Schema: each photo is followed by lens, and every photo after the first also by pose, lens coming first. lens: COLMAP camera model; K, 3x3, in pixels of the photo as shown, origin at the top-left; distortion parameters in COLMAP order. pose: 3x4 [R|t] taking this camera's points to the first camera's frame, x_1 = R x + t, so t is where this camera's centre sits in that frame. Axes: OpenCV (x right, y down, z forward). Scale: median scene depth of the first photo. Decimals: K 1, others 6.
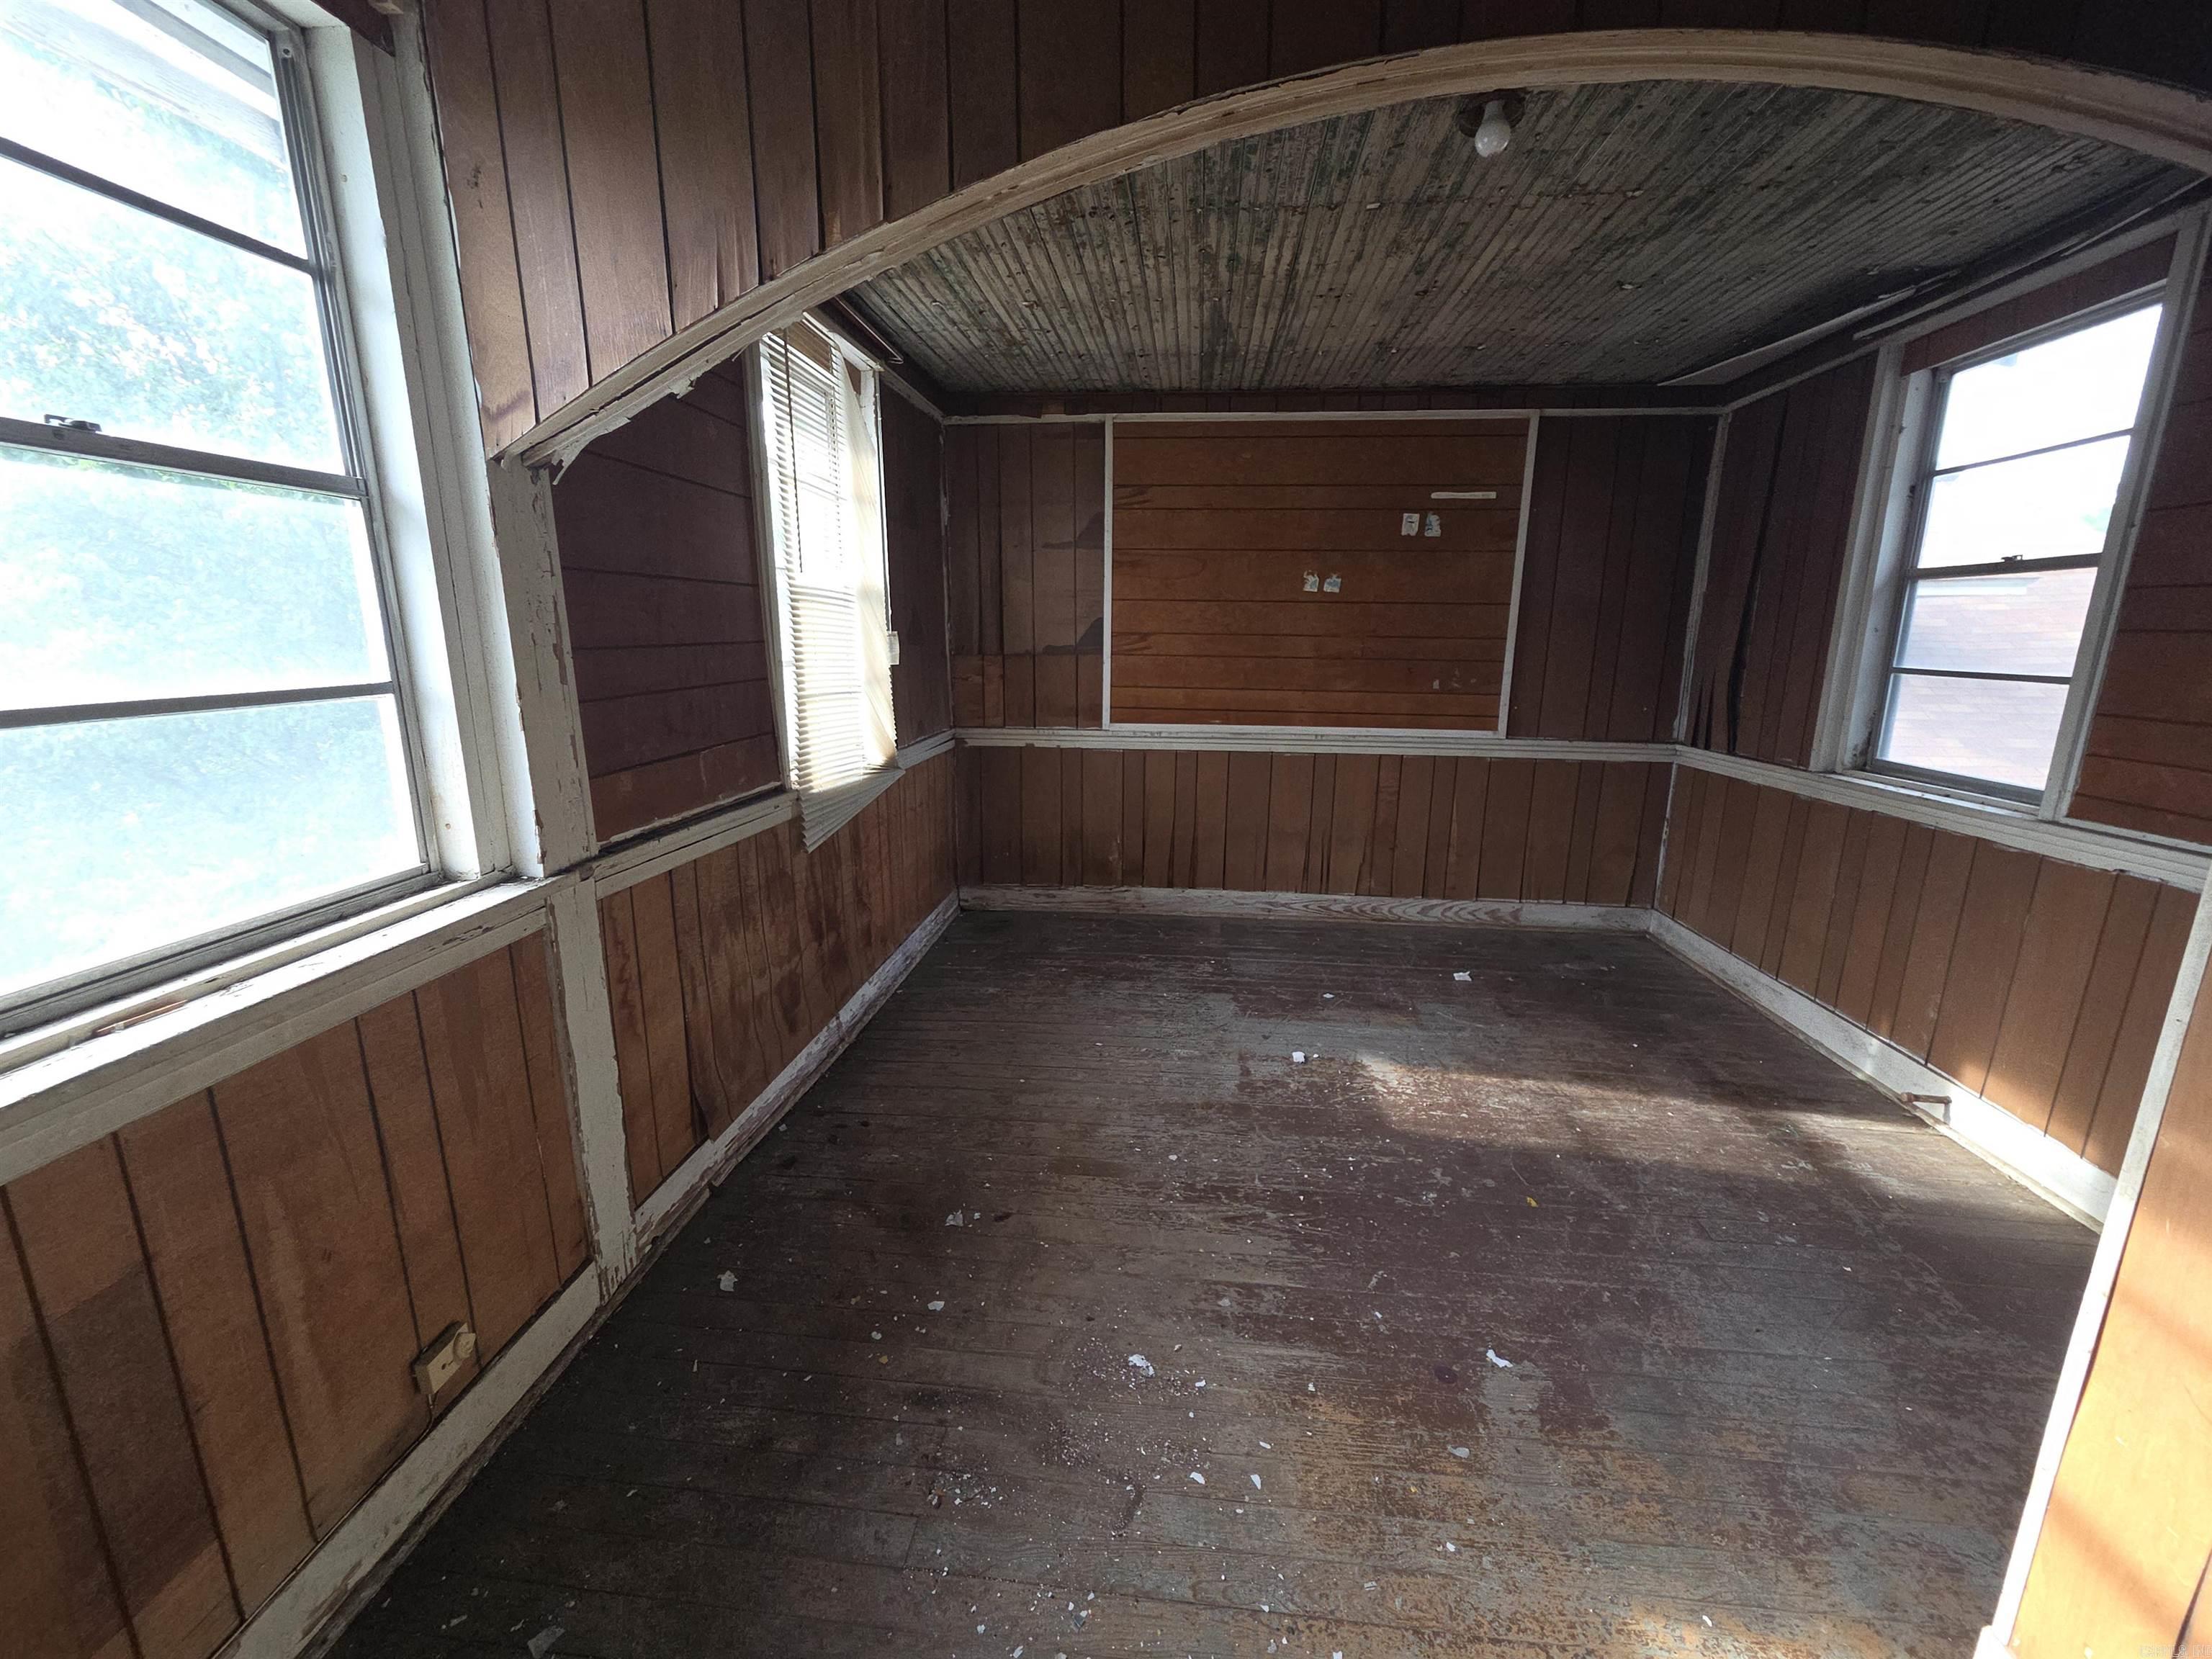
lens RADIAL K [[909.6, 0, 1094.7], [0, 909.6, 819.3], [0, 0, 1]] dist [0.002557, -0.001461]
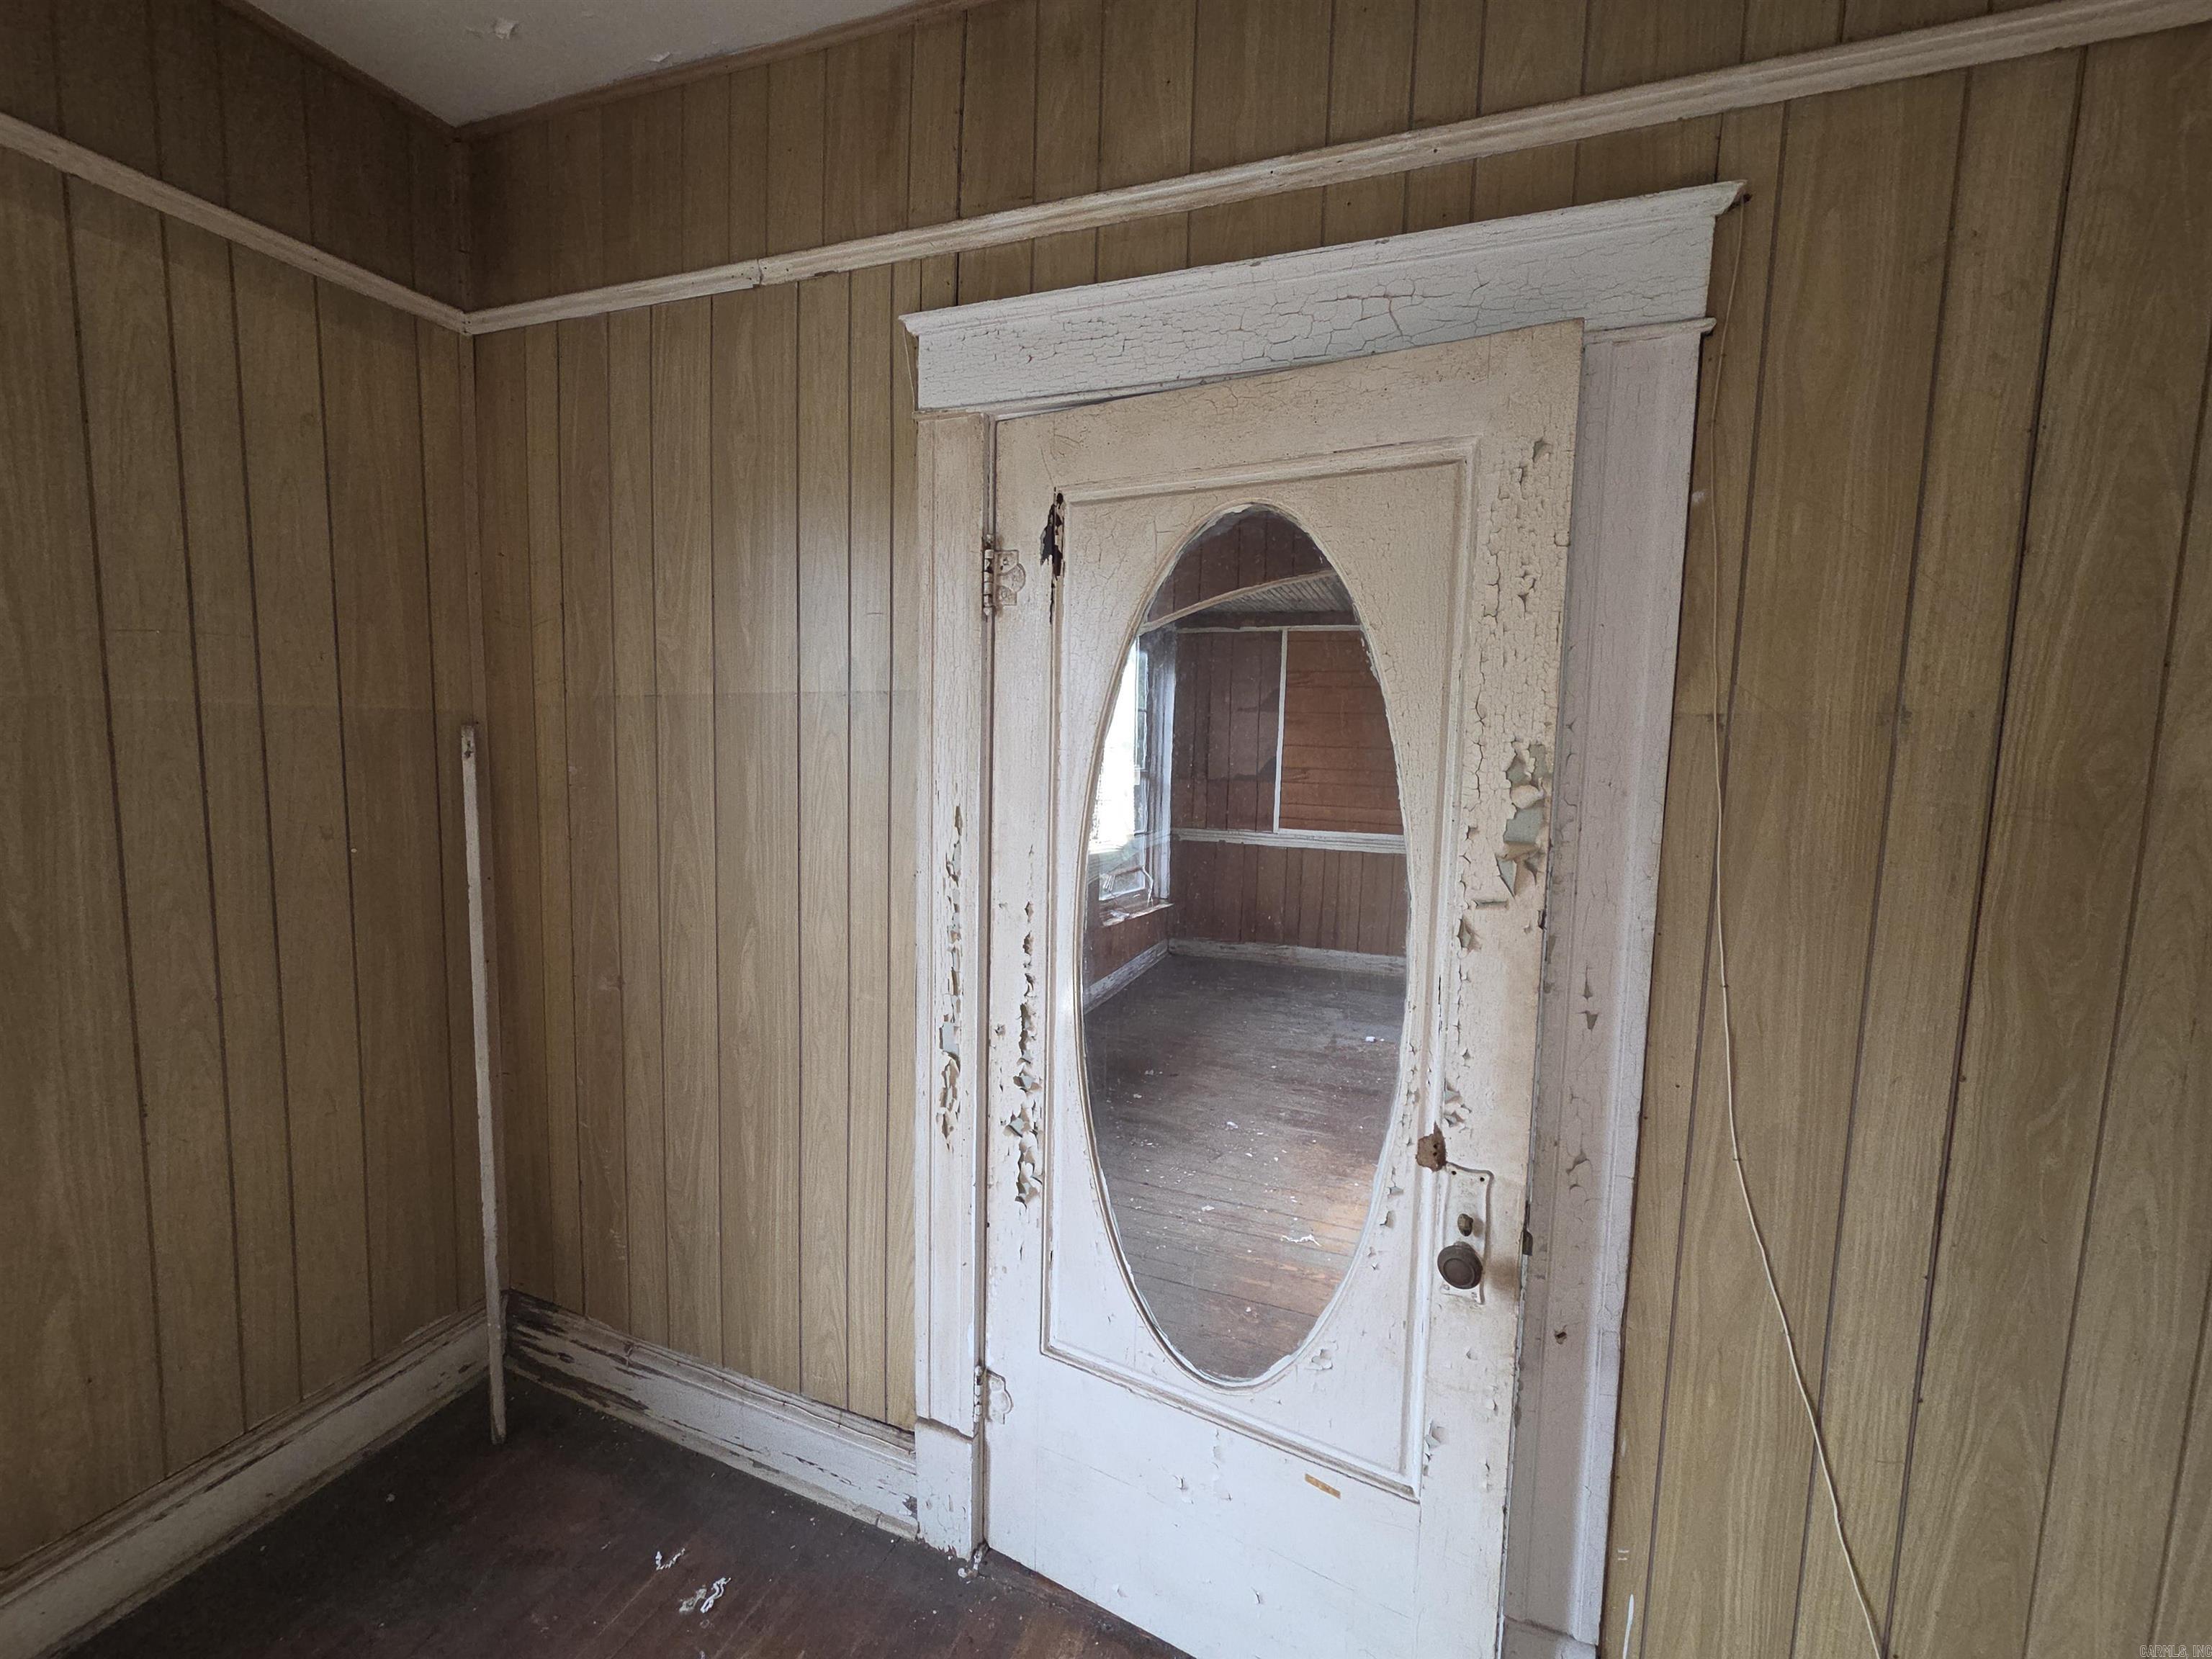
lens RADIAL K [[909.6, 0, 1103.1], [0, 909.6, 824.1], [0, 0, 1]] dist [0.002557, -0.001461]
pose [[0.969937, 0.043830, -0.239375, 0.094459], [-0.072822, 0.990849, -0.113643, 0.073695], [0.232204, 0.127658, 0.964254, -0.471398]]
